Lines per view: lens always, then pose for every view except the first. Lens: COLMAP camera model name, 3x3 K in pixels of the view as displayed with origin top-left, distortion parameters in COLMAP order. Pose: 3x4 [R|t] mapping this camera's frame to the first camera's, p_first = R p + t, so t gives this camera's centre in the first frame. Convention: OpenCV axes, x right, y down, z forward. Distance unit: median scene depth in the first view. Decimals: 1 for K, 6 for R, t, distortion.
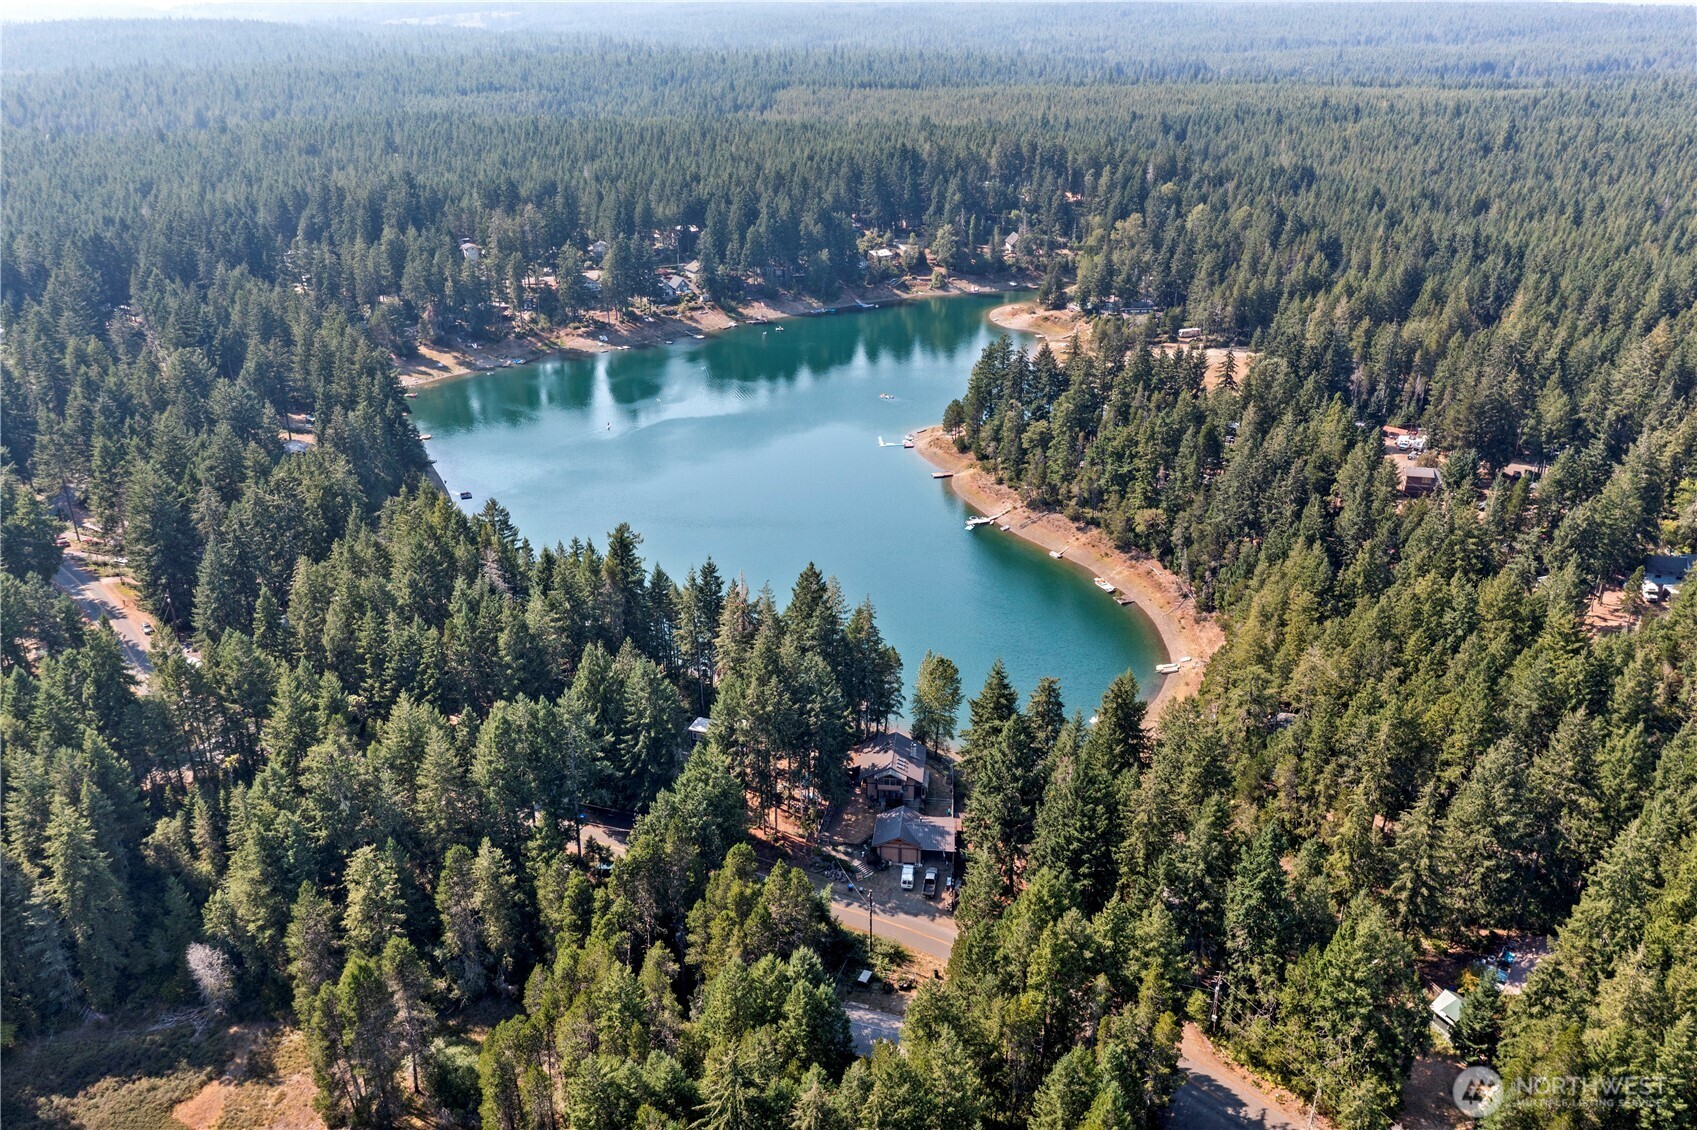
lens RADIAL K [[1336.3, 0, 851.0], [0, 1336.3, 557.9], [0, 0, 1]] dist [-0.025105, 0.008899]
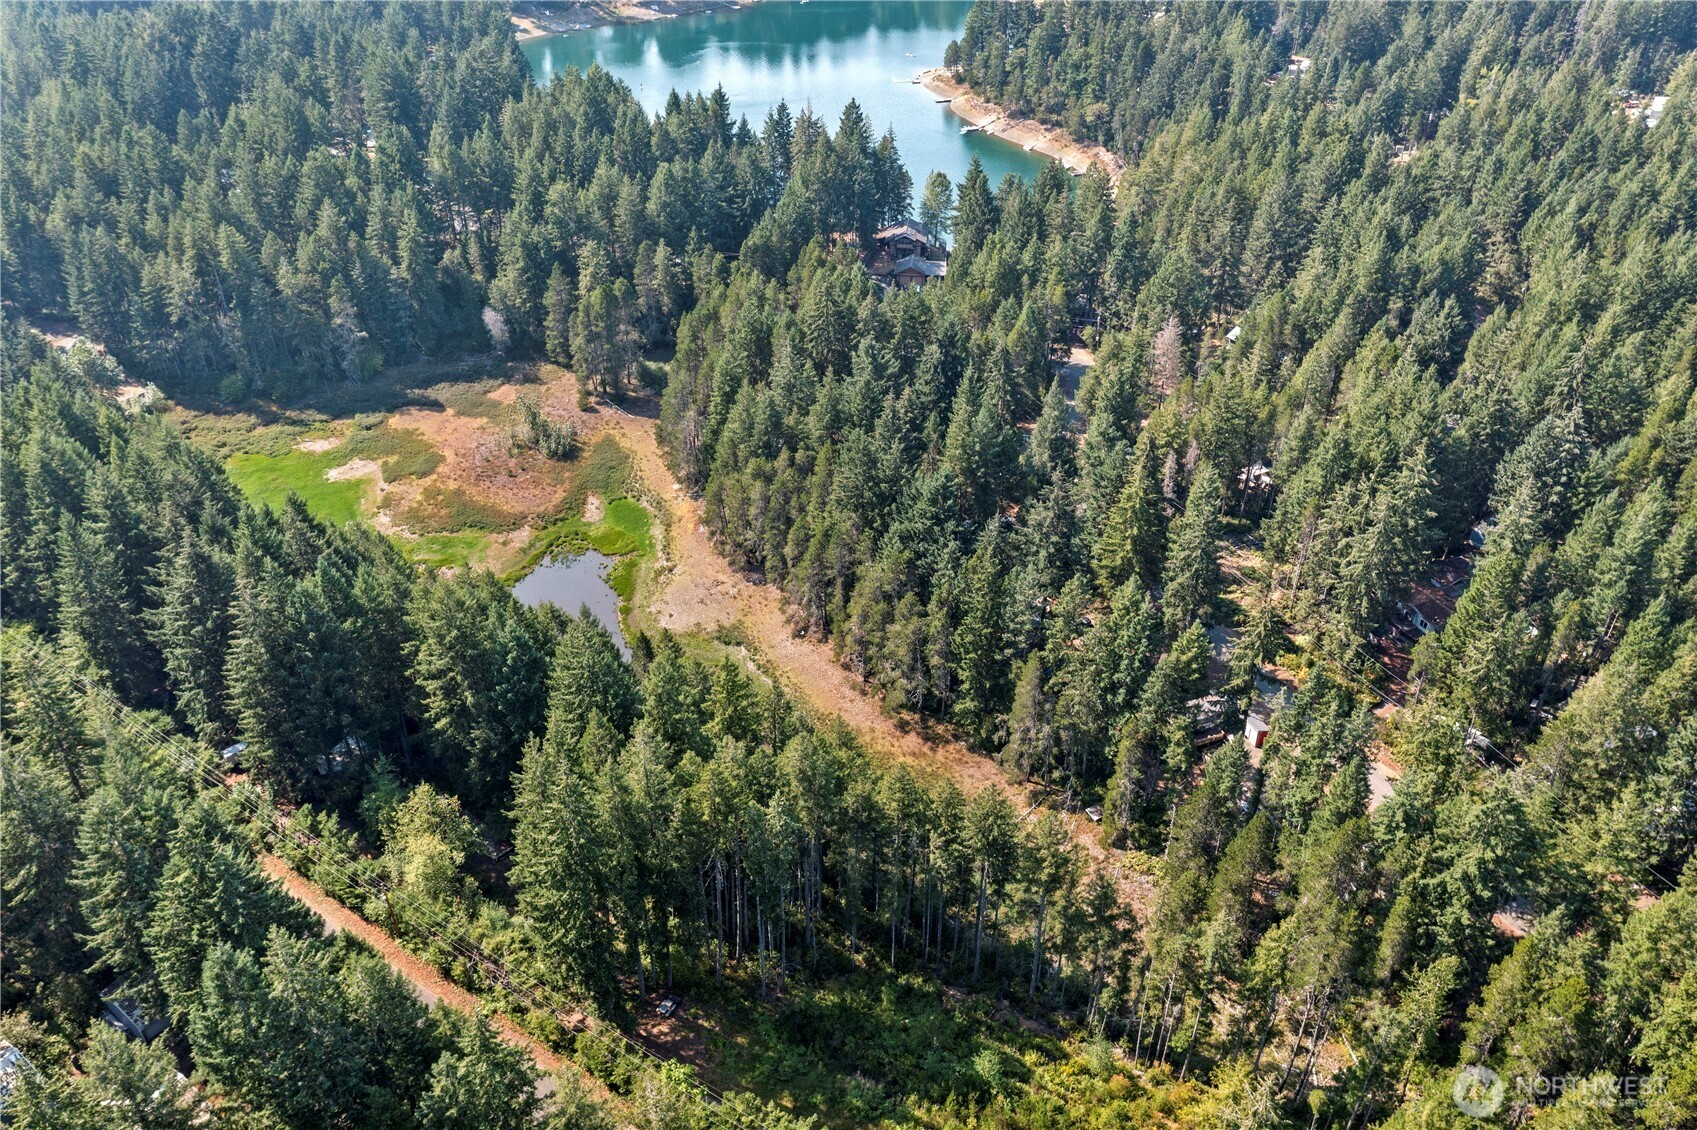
lens RADIAL K [[1336.3, 0, 843.1], [0, 1336.3, 567.2], [0, 0, 1]] dist [-0.025105, 0.008899]
pose [[0.999980, 0.000146, -0.006323, -0.028005], [0.001024, 0.982802, 0.184658, 0.219398], [0.006241, -0.184661, 0.982783, -0.503756]]
